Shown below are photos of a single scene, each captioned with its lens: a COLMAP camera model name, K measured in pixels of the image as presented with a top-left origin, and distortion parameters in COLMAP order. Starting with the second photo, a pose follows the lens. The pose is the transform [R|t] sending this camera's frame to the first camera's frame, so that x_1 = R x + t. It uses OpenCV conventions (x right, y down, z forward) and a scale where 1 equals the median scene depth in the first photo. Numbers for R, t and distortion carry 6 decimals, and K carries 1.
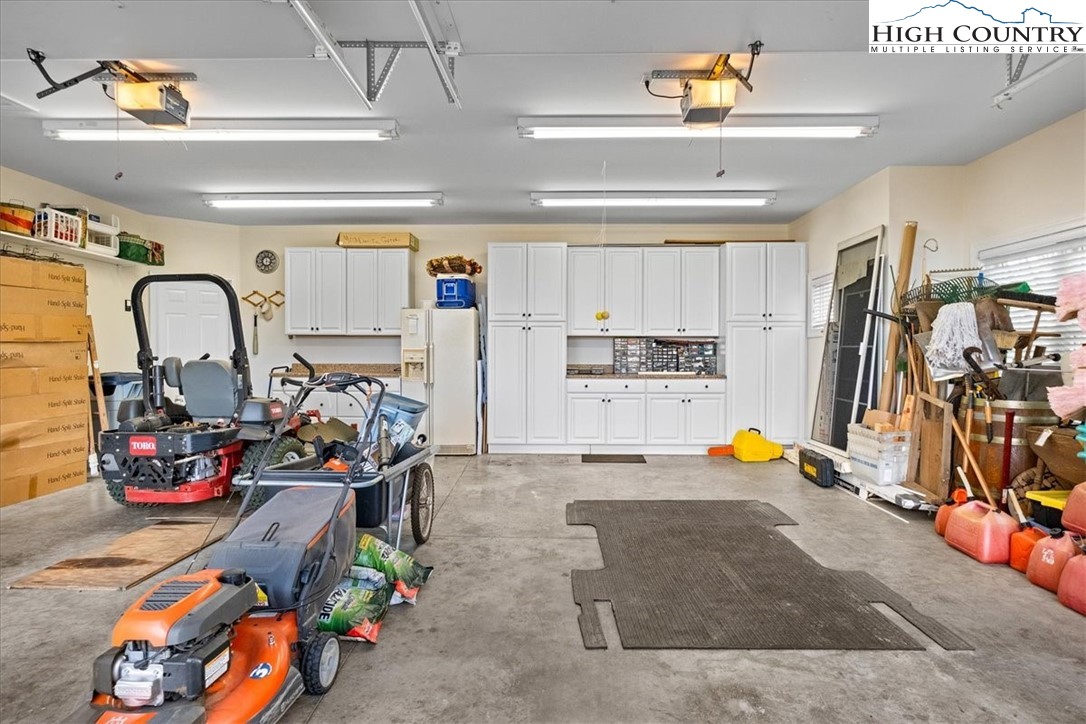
lens RADIAL K [[571.9, 0, 543.0], [0, 571.9, 362.0], [0, 0, 1]] dist [0.004300, 0.001573]
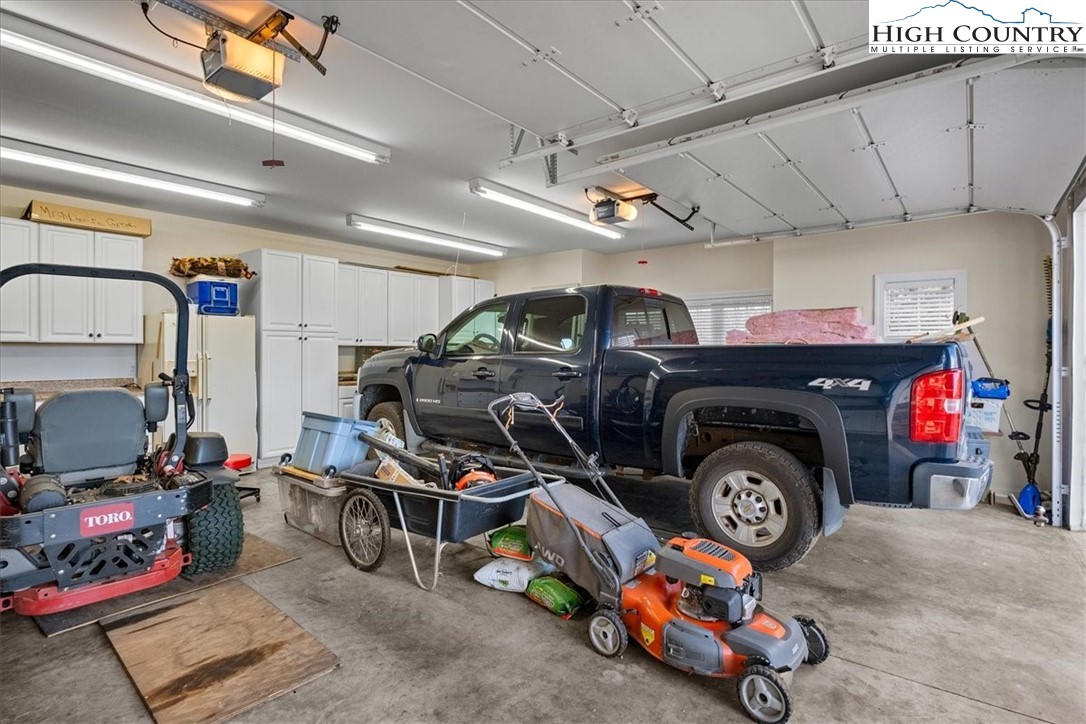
lens RADIAL K [[487.7, 0, 543.0], [0, 487.7, 362.0], [0, 0, 1]] dist [-0.000387, 0.000028]
pose [[0.653103, -0.017666, 0.757063, -0.419998], [0.012288, 0.999843, 0.012731, -0.023607], [-0.757169, 0.000987, 0.653218, 0.116249]]
